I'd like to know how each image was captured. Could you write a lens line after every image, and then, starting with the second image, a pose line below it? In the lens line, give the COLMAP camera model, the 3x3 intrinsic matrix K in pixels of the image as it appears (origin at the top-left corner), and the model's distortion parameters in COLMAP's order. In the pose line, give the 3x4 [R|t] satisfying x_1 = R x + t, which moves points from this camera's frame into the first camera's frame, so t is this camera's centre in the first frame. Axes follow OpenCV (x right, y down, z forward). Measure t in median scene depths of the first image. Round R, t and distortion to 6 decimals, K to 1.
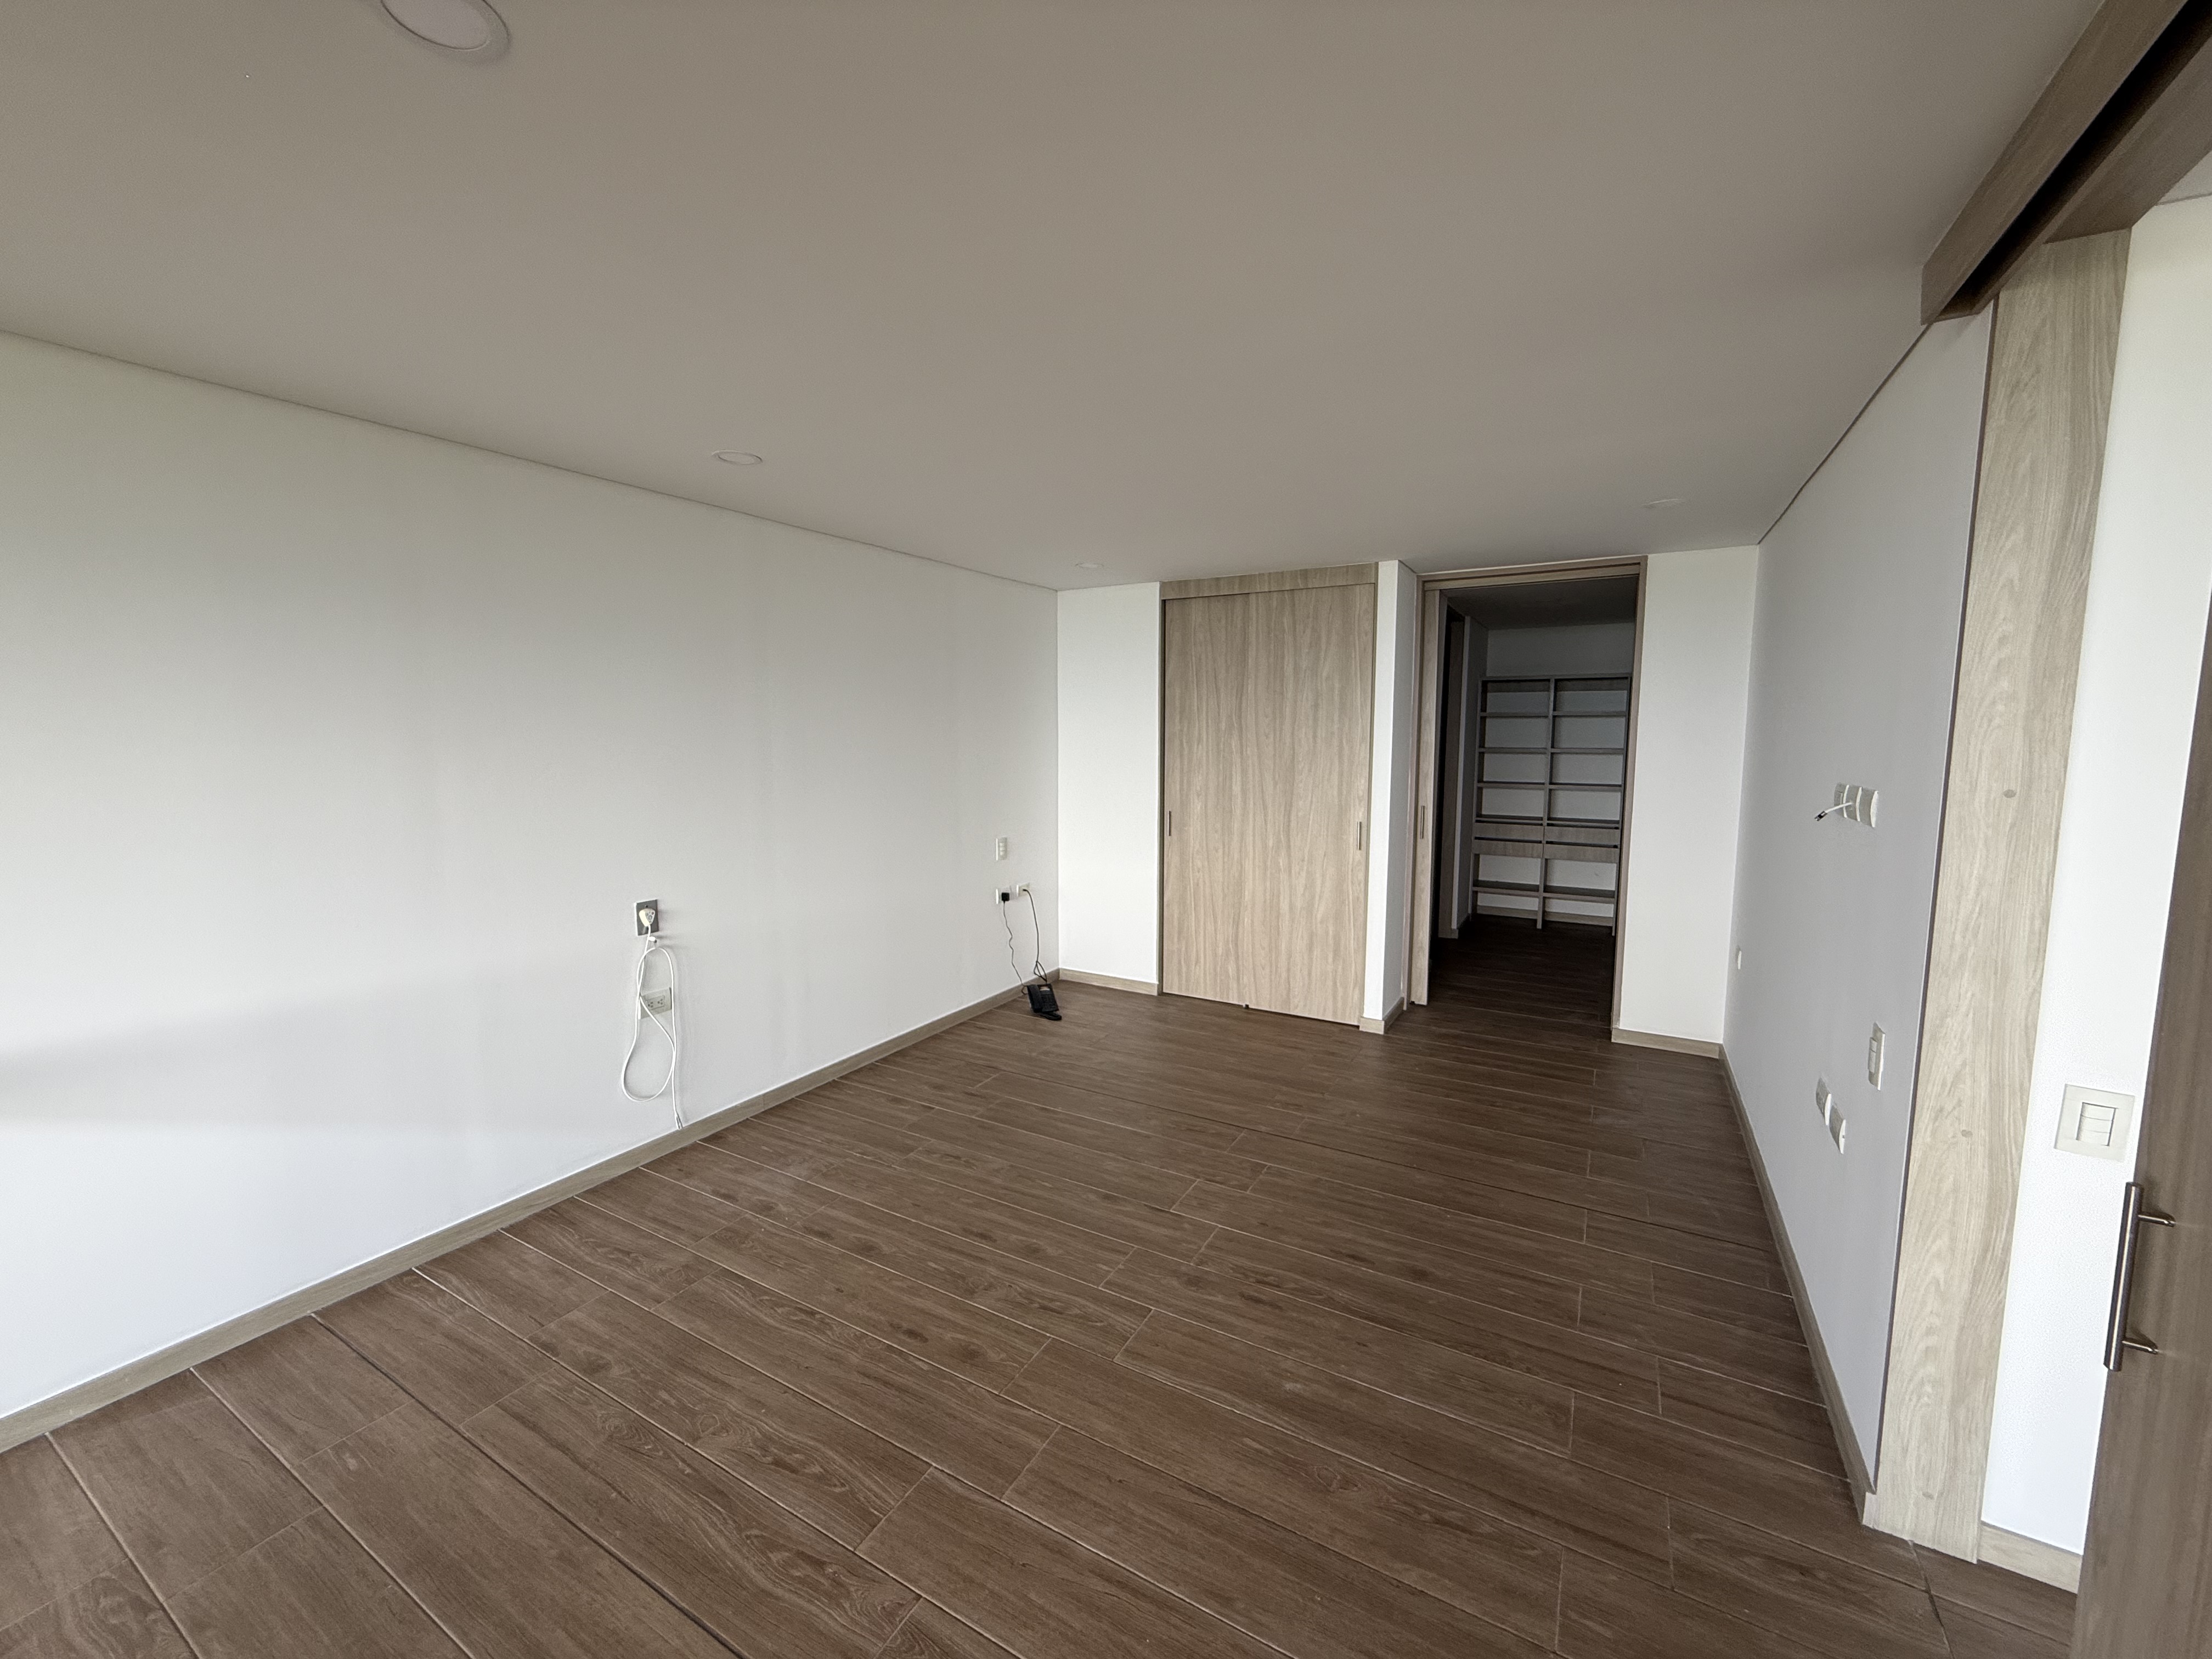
lens RADIAL K [[879.8, 0, 1106.0], [0, 879.8, 829.5], [0, 0, 1]] dist [0.000020, 0.000395]
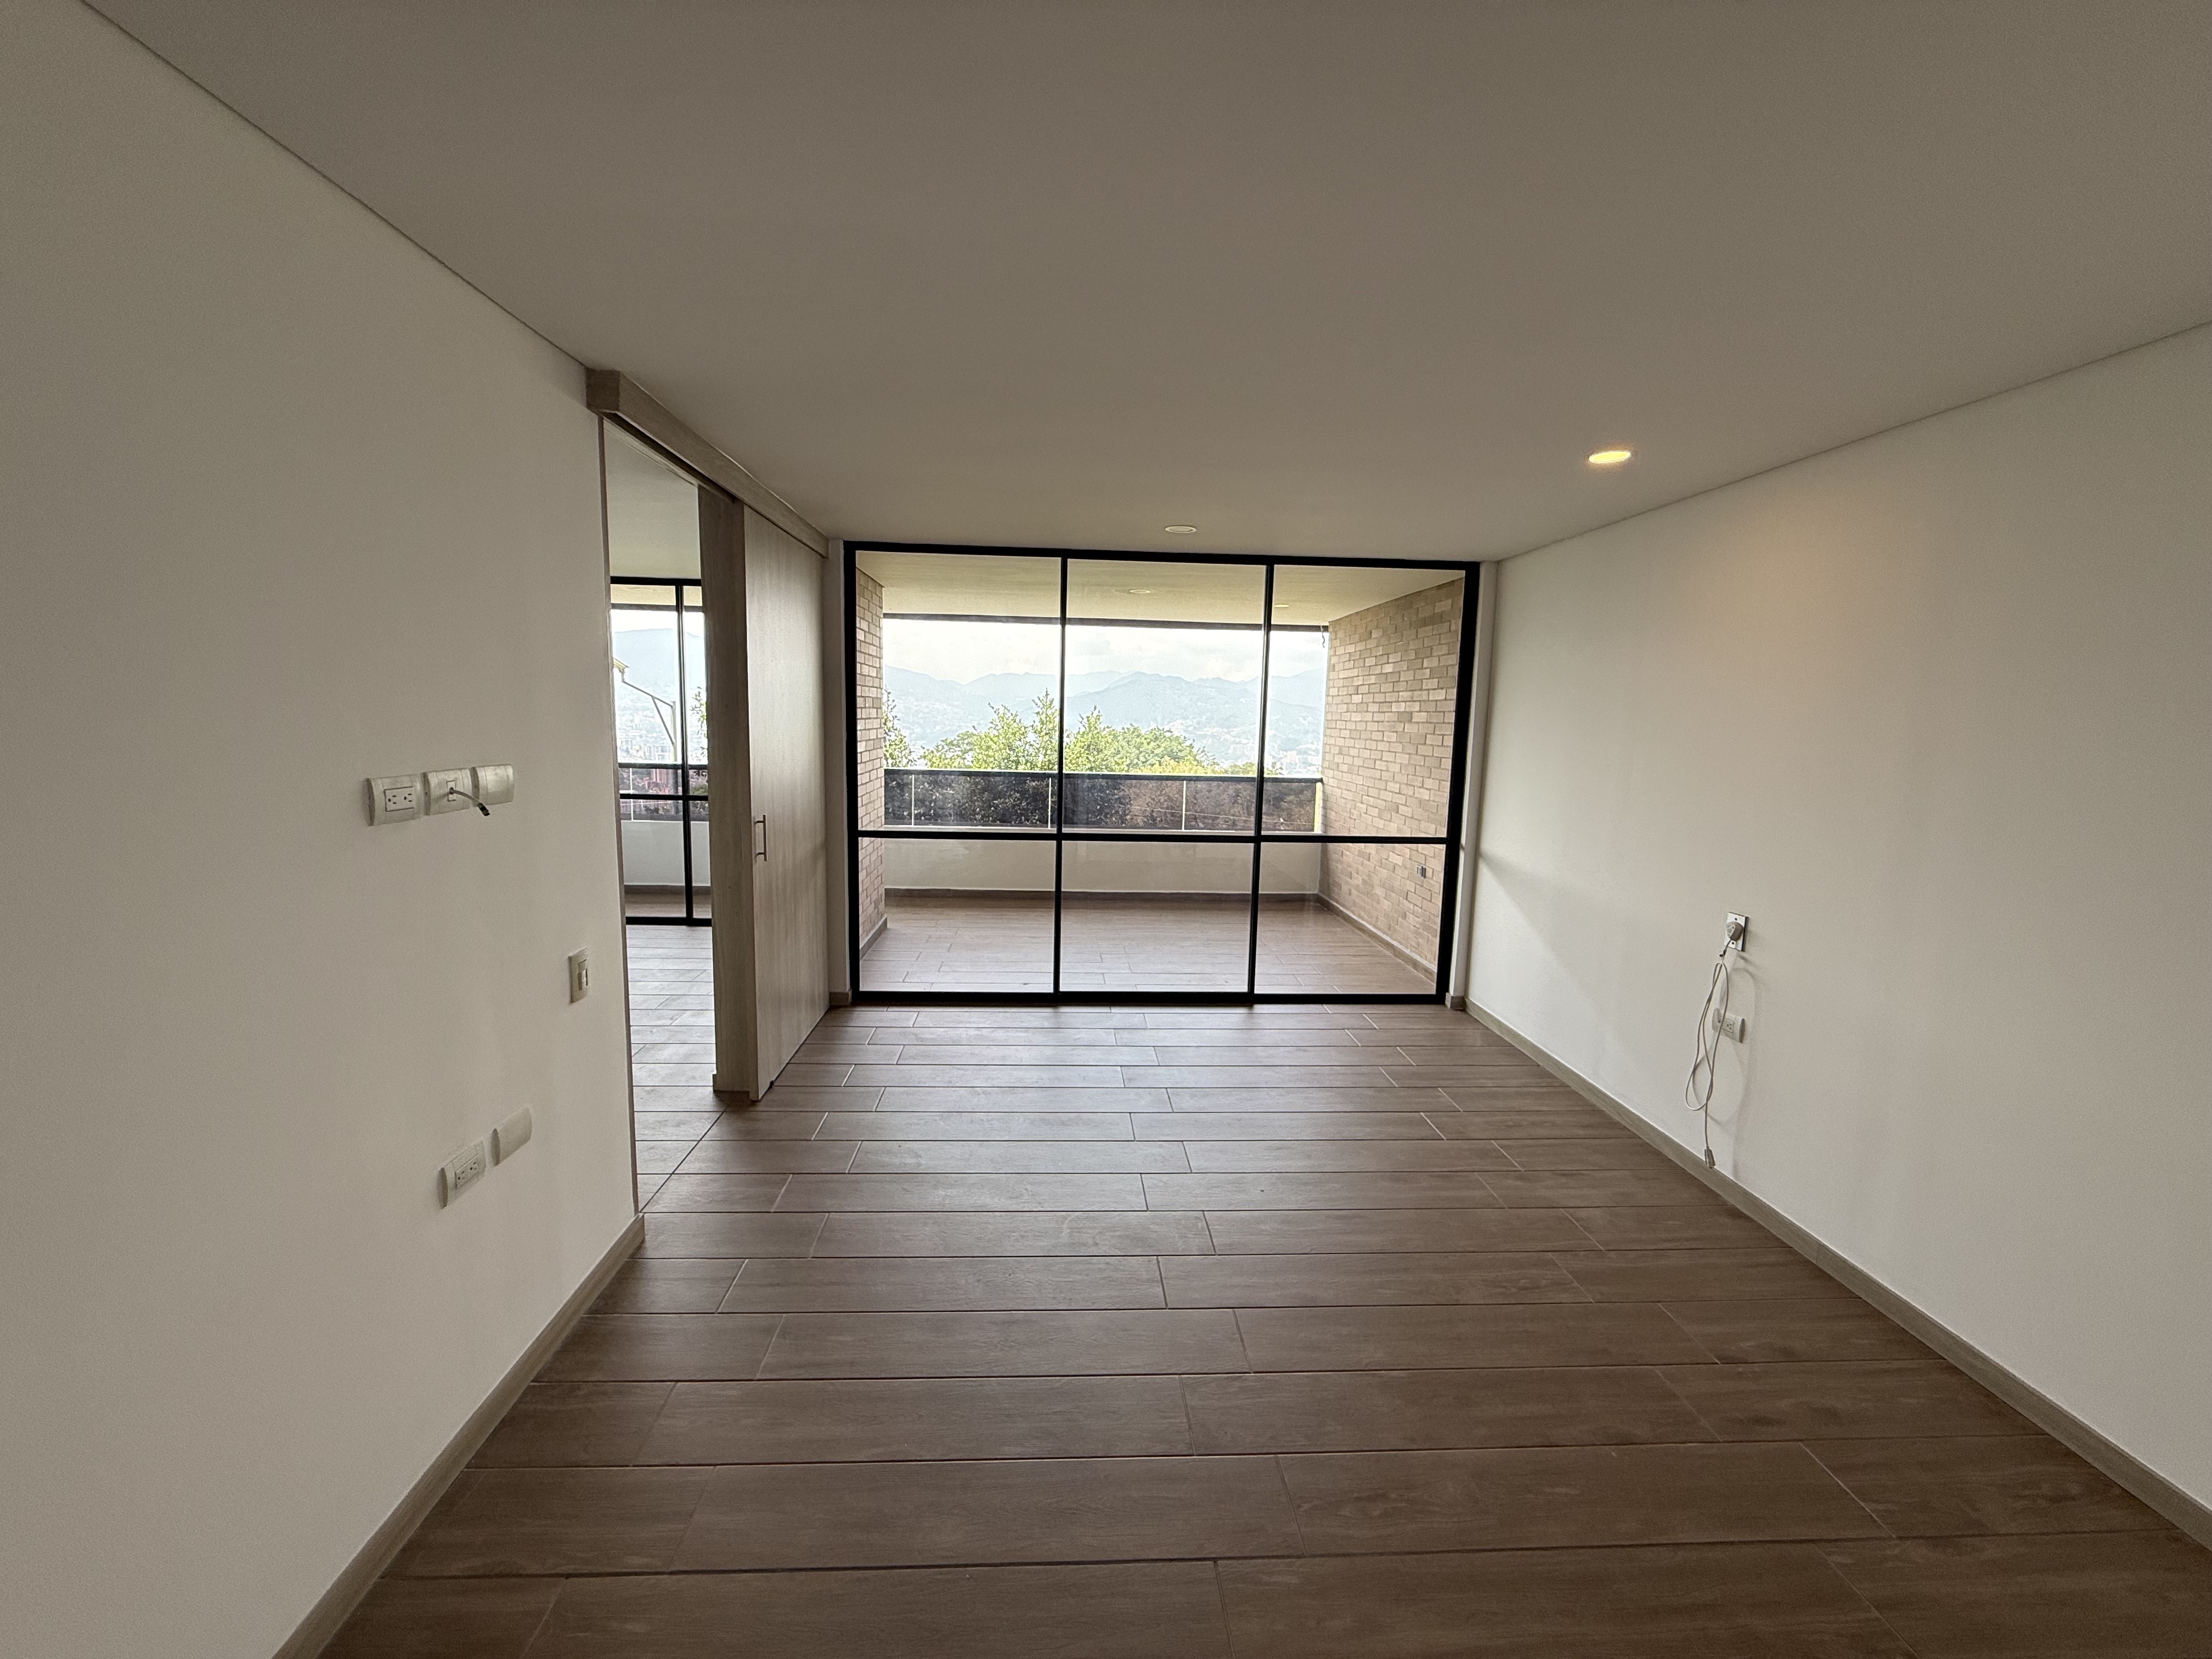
lens RADIAL K [[879.3, 0, 1100.8], [0, 879.3, 823.9], [0, 0, 1]] dist [-0.000971, -0.000284]
pose [[-0.838688, 0.045538, -0.542706, 0.368403], [-0.088279, 0.971952, 0.217981, -0.104055], [0.537410, 0.230728, -0.811144, 0.925521]]
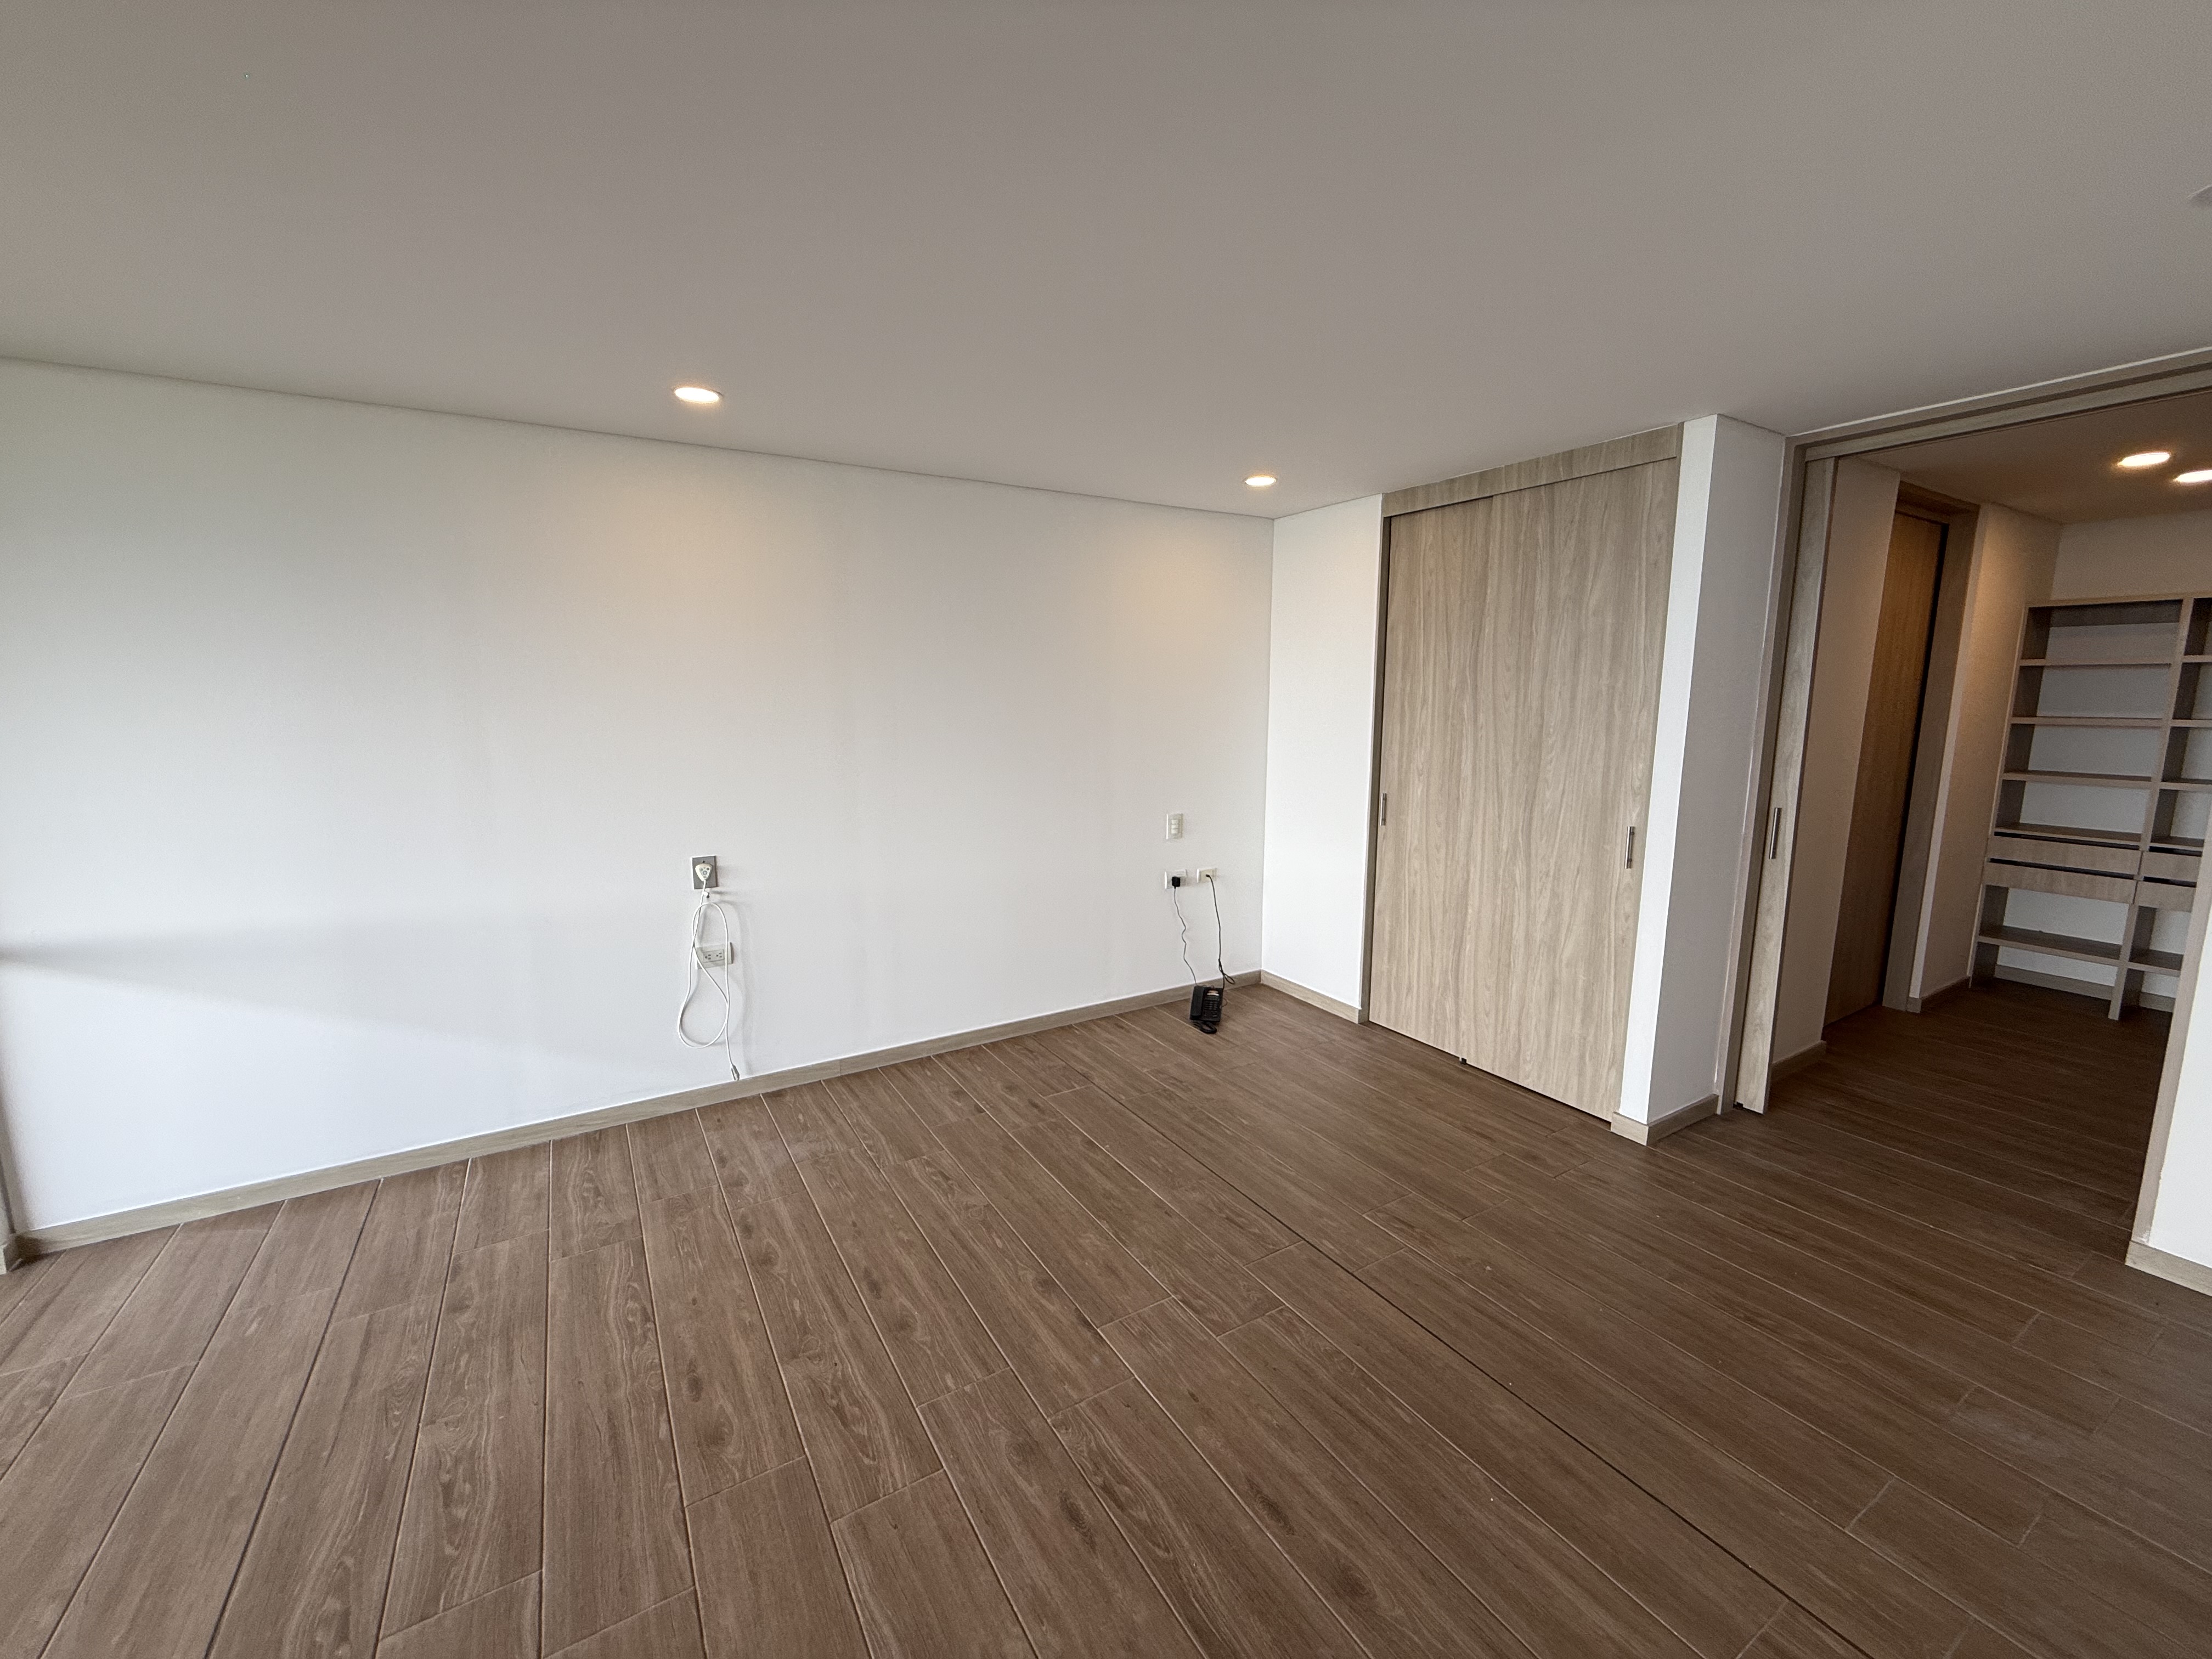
lens RADIAL K [[879.8, 0, 1106.0], [0, 879.8, 829.5], [0, 0, 1]] dist [0.000020, 0.000395]
pose [[0.876317, 0.074568, -0.475929, 0.252827], [-0.053381, 0.996894, 0.057904, -0.023311], [0.478769, -0.025337, 0.877575, 0.219975]]
